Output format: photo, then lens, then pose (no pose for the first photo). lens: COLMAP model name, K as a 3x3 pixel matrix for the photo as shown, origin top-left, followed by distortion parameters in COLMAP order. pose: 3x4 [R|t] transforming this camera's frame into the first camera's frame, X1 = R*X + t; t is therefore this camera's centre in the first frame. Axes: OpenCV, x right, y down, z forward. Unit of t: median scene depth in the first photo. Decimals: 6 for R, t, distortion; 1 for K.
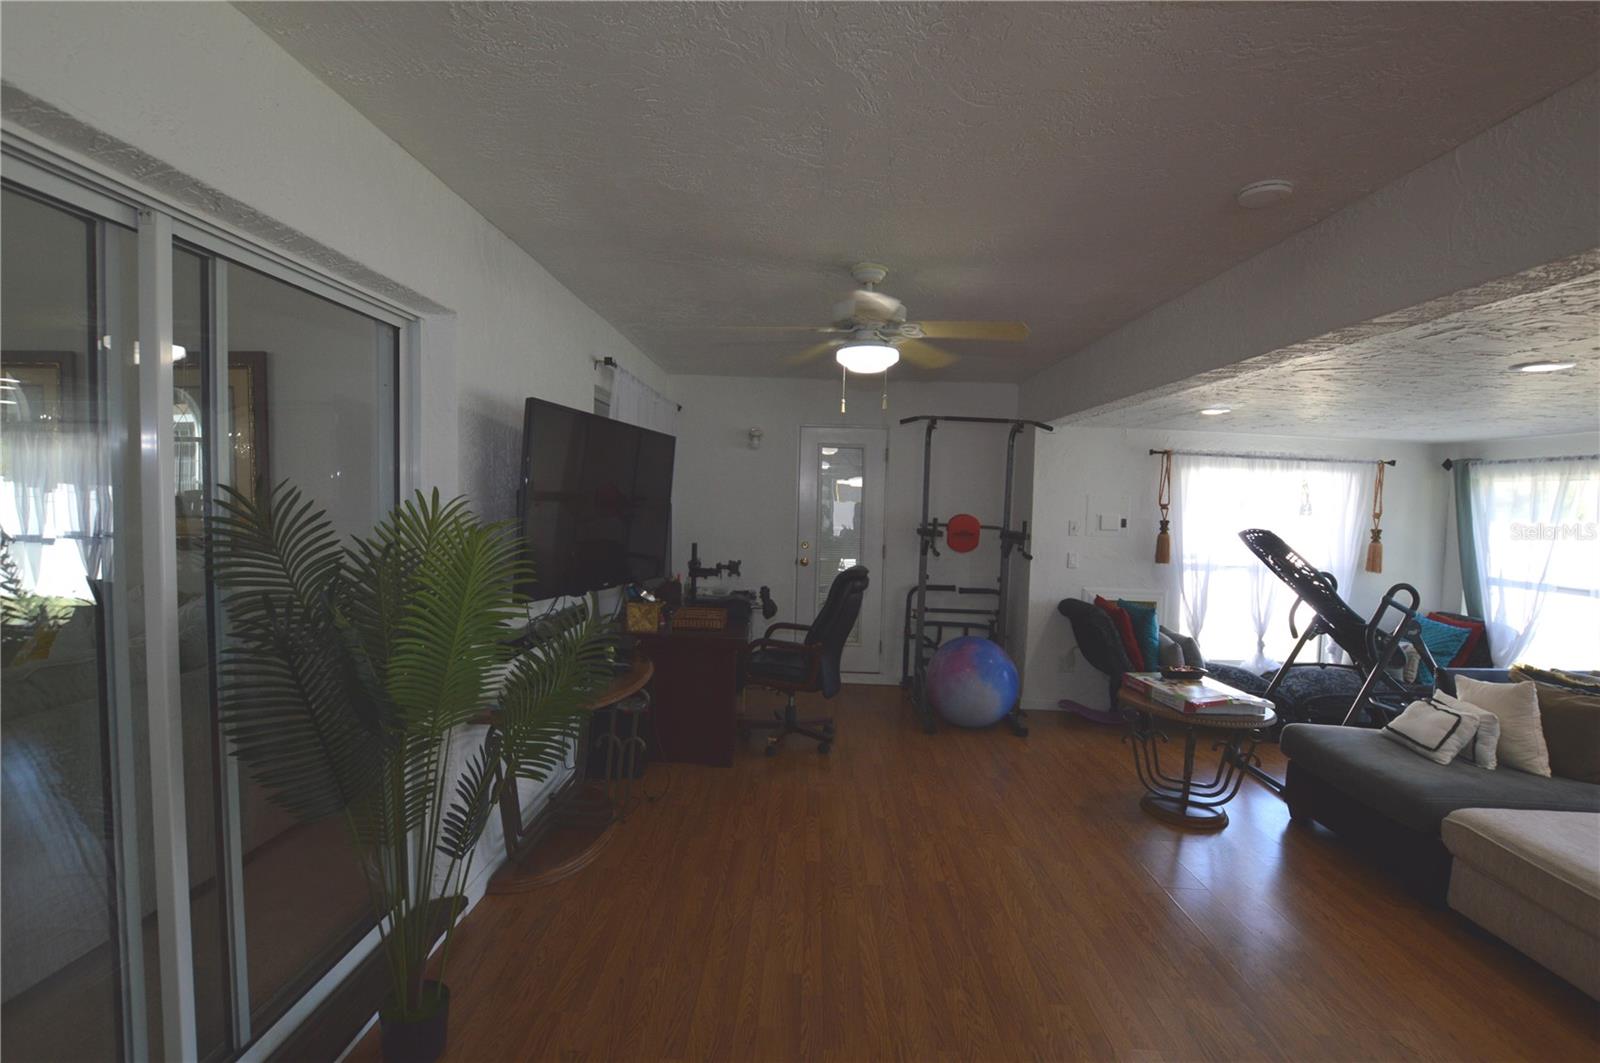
lens RADIAL K [[713.3, 0, 796.0], [0, 713.3, 537.5], [0, 0, 1]] dist [-0.032640, 0.003735]
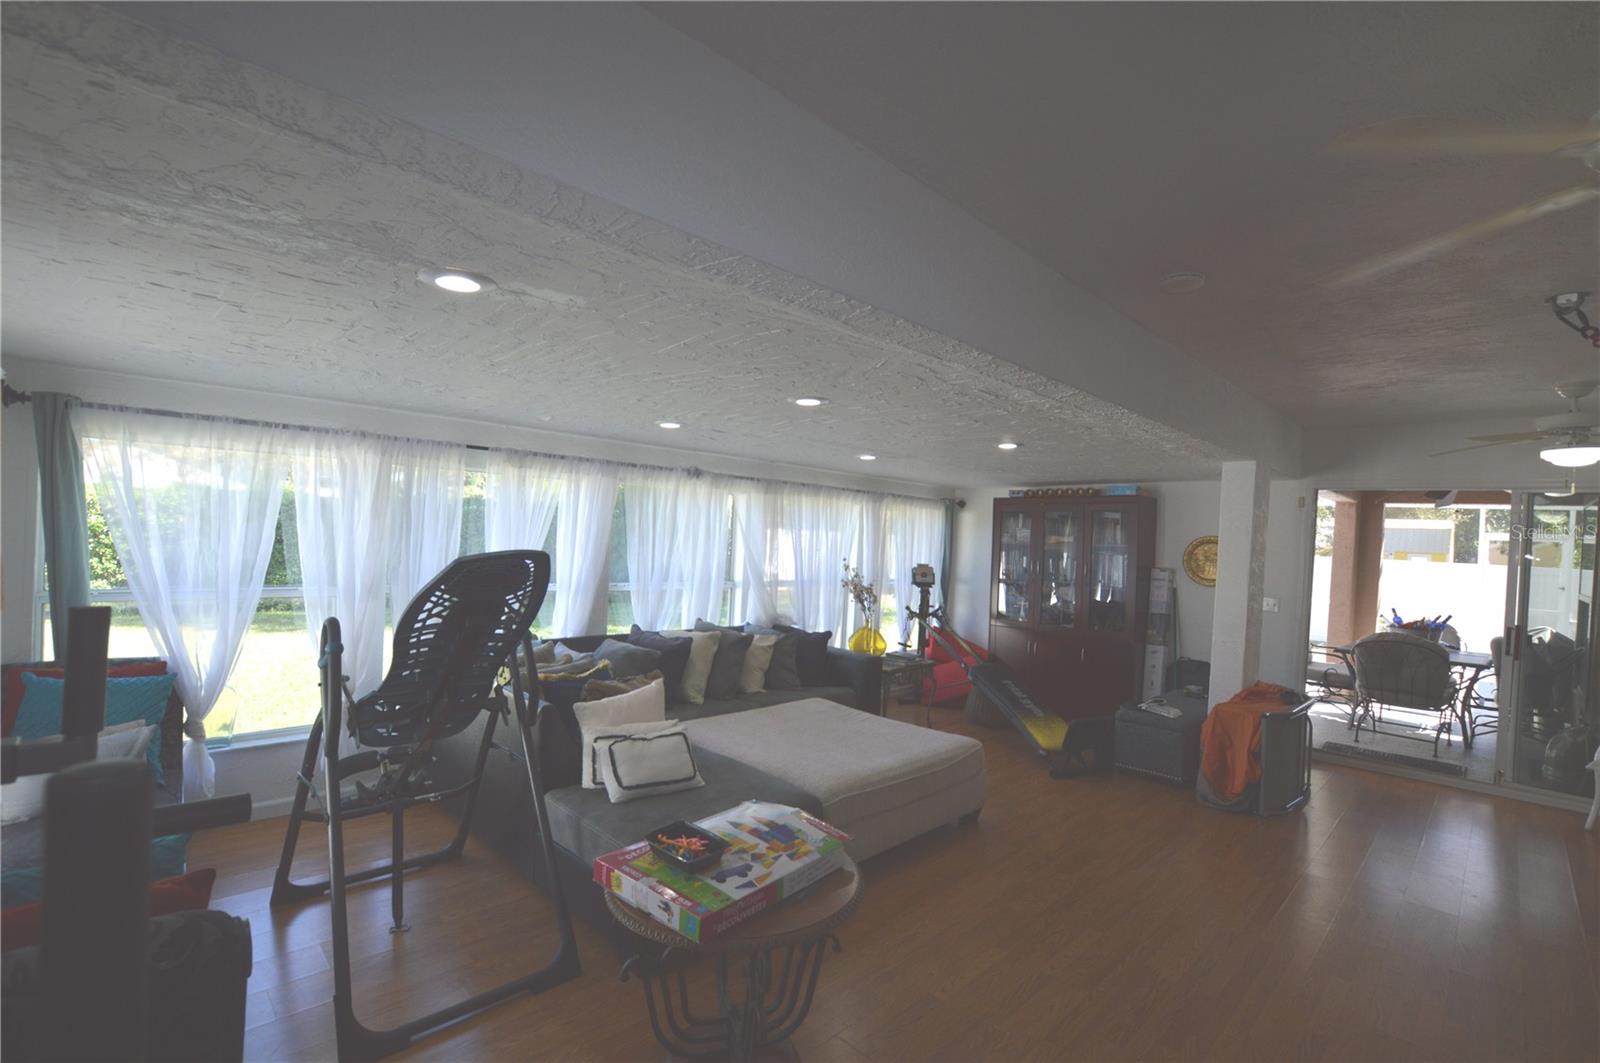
lens RADIAL K [[713.3, 0, 796.0], [0, 713.3, 537.5], [0, 0, 1]] dist [-0.032640, 0.003735]
pose [[-0.711242, -0.066980, 0.699749, 0.120683], [-0.026911, 0.997315, 0.068111, -0.051212], [-0.702432, 0.029613, -0.711134, 1.022173]]
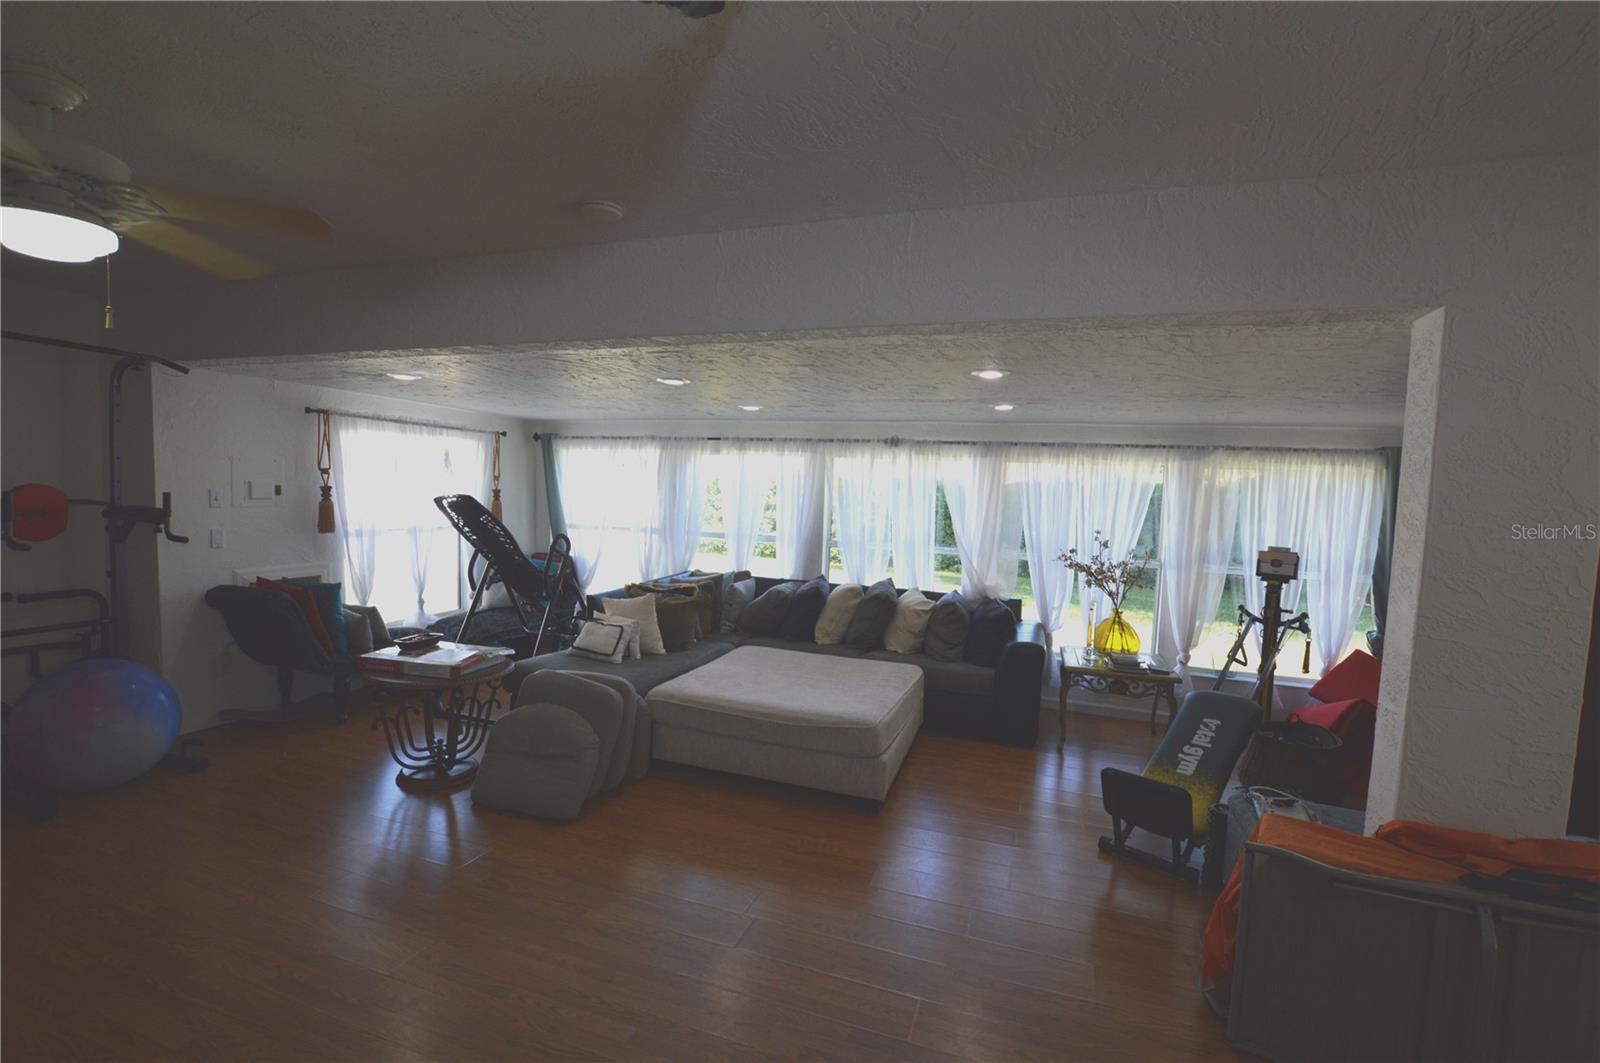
lens RADIAL K [[713.3, 0, 796.0], [0, 713.3, 537.5], [0, 0, 1]] dist [-0.032640, 0.003735]
pose [[0.319968, -0.088860, 0.943252, -0.165360], [0.028211, 0.996044, 0.084264, -0.018932], [-0.947008, -0.000351, 0.321209, 0.138941]]
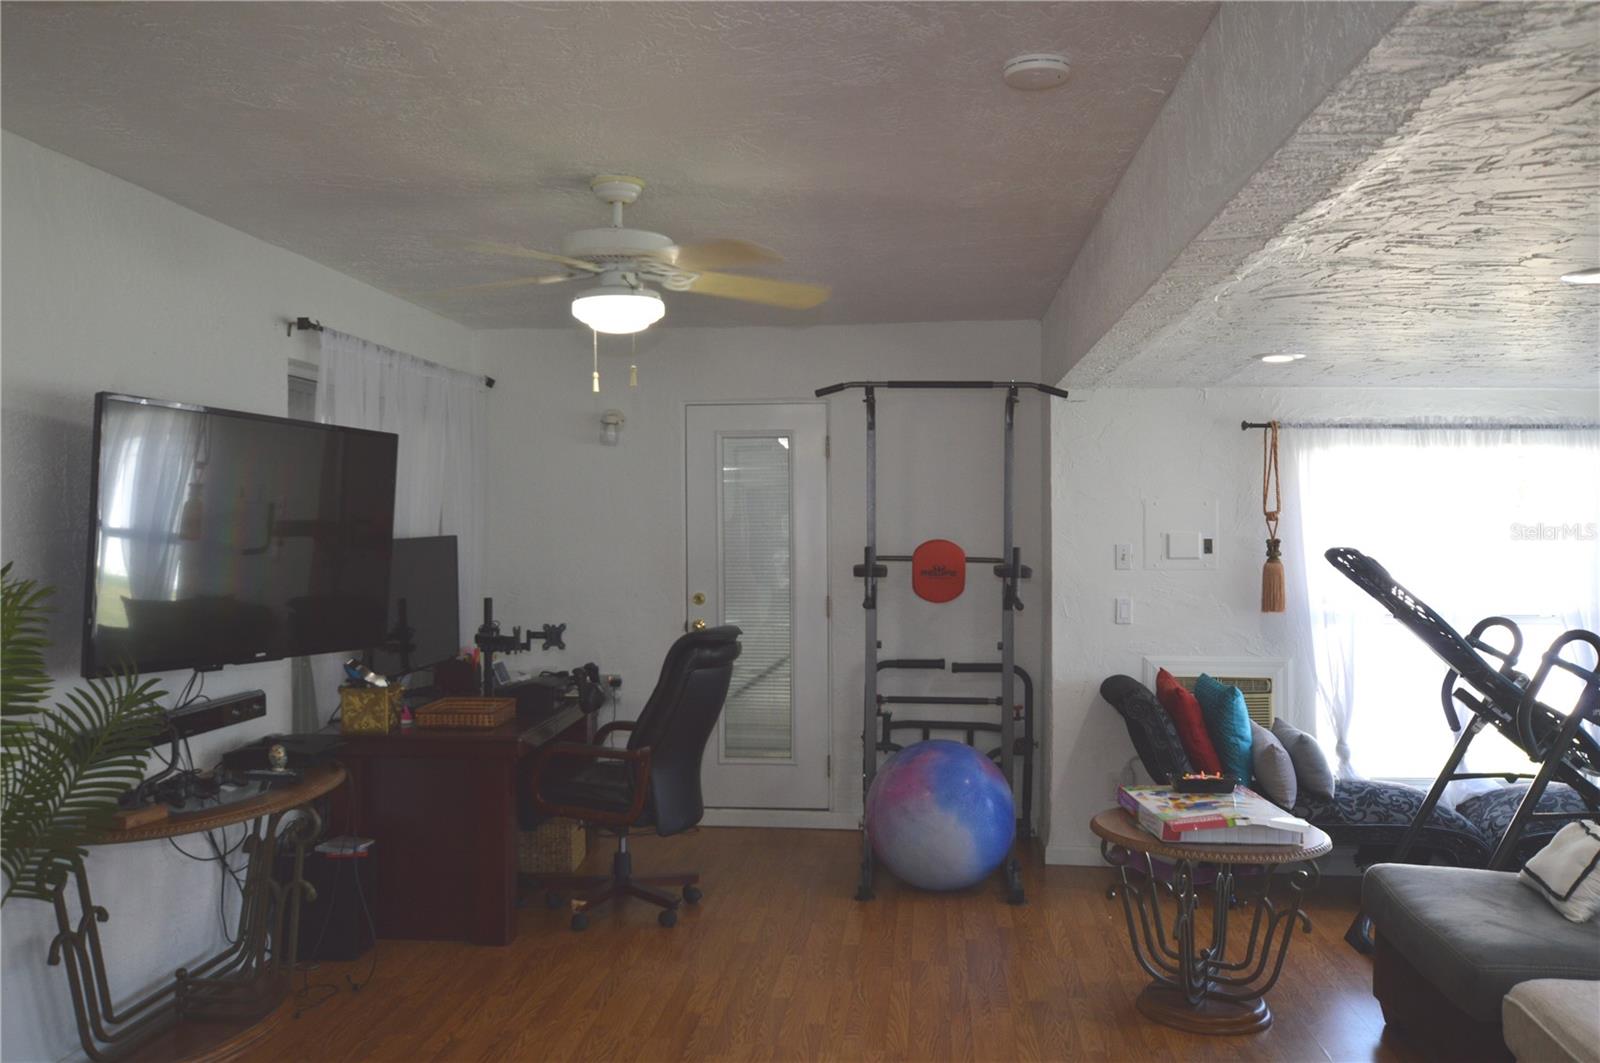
lens RADIAL K [[1332.1, 0, 793.1], [0, 1332.1, 535.8], [0, 0, 1]] dist [0.000333, 0.031984]
pose [[0.996552, -0.030079, -0.077329, 0.225155], [0.026415, 0.998499, -0.047978, 0.017187], [0.078656, 0.045769, 0.995851, -0.155782]]
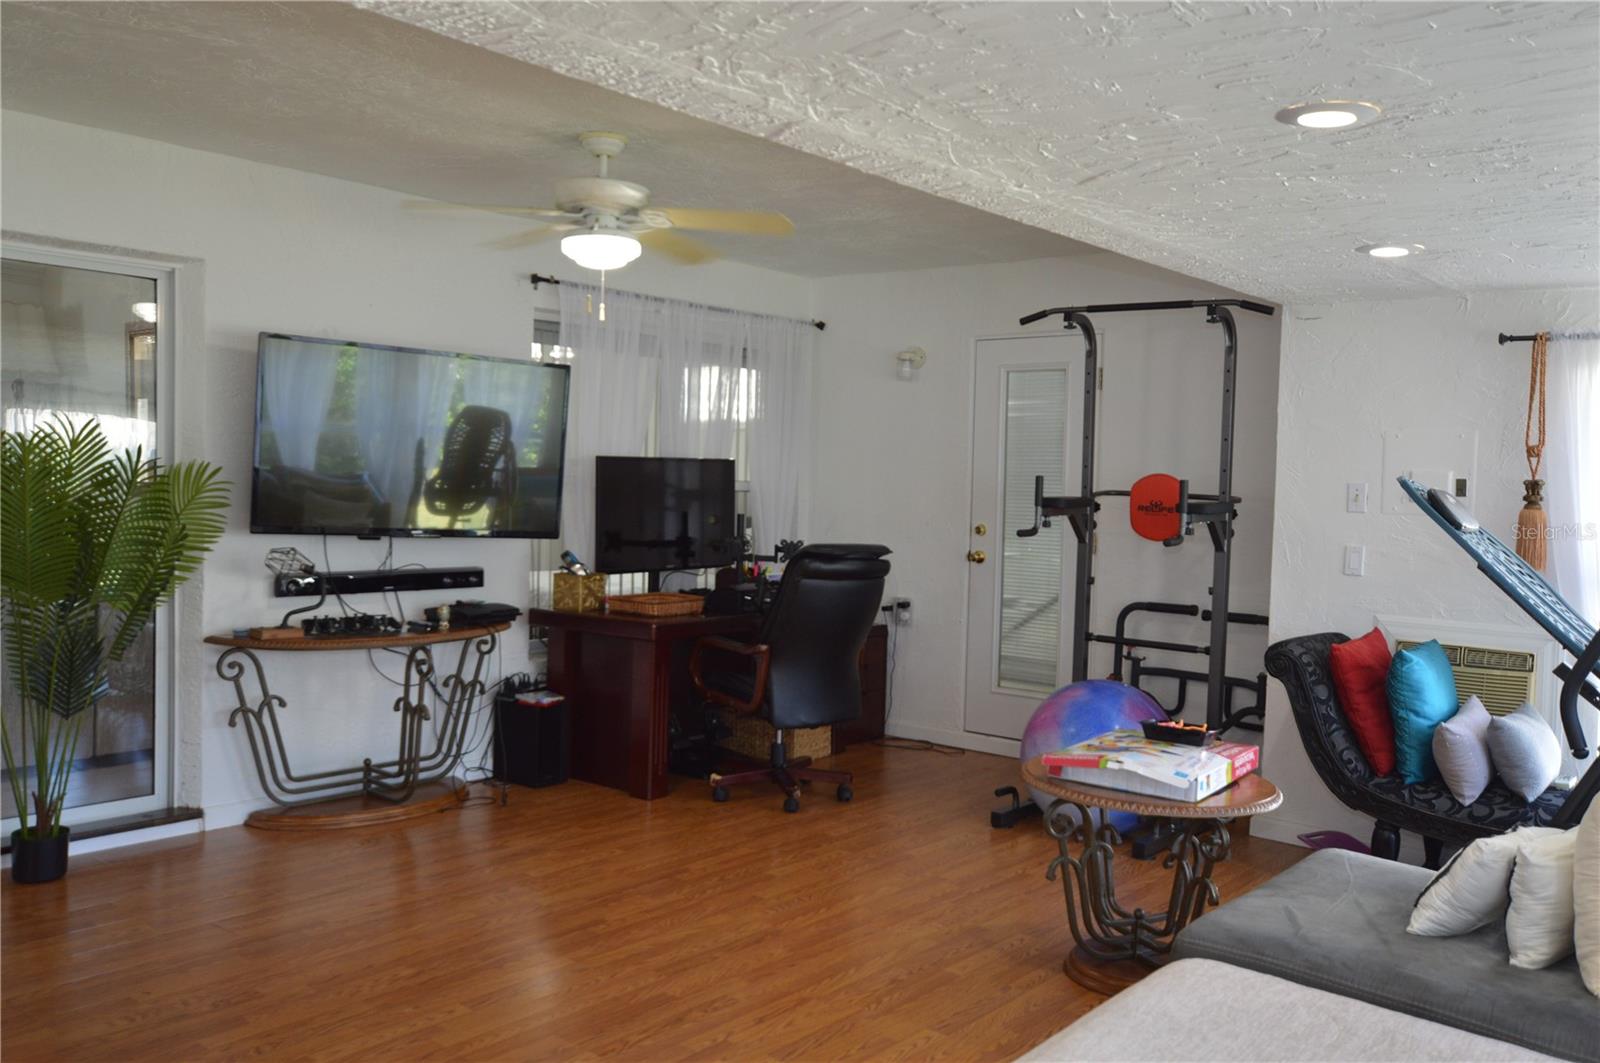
lens RADIAL K [[1332.1, 0, 793.1], [0, 1332.1, 535.8], [0, 0, 1]] dist [0.000333, 0.031984]
pose [[0.780680, 0.020408, -0.624597, 0.755535], [-0.039958, 0.999052, -0.017300, 0.052668], [0.623652, 0.038464, 0.780755, -0.010070]]
